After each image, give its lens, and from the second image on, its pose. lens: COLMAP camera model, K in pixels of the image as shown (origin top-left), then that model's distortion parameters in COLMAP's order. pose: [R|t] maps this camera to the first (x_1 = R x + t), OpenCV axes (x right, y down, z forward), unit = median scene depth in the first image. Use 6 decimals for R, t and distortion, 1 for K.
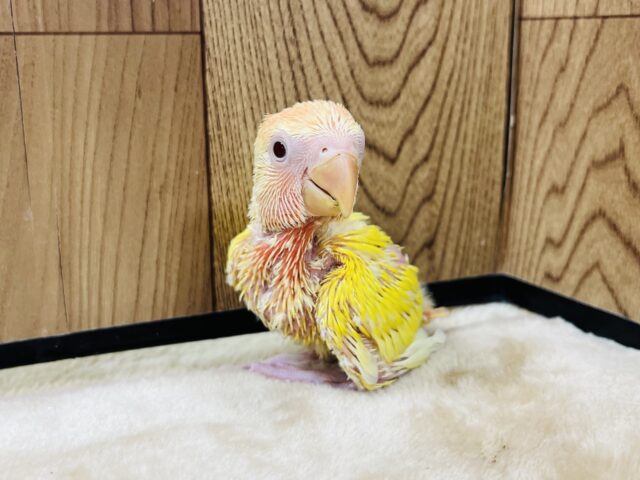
lens RADIAL K [[785.5, 0, 311.4], [0, 785.5, 238.8], [0, 0, 1]] dist [0.080292, -0.334122]
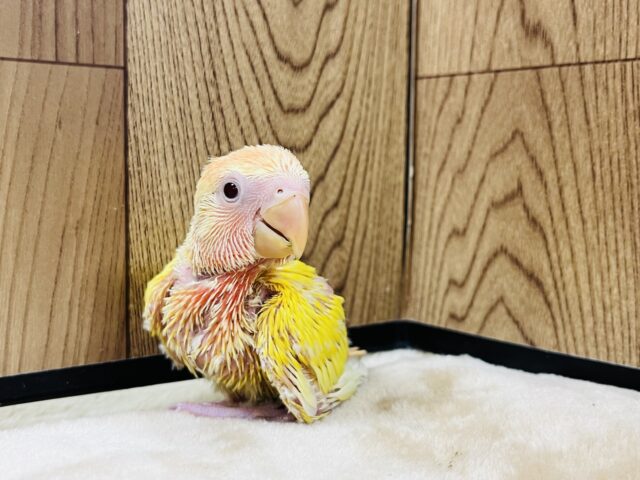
lens RADIAL K [[785.5, 0, 311.4], [0, 785.5, 238.8], [0, 0, 1]] dist [0.080292, -0.334122]
pose [[0.977045, -0.000763, 0.213033, -0.114949], [0.033559, 0.988059, -0.150374, 0.104882], [-0.210374, 0.154071, 0.965404, 0.017578]]
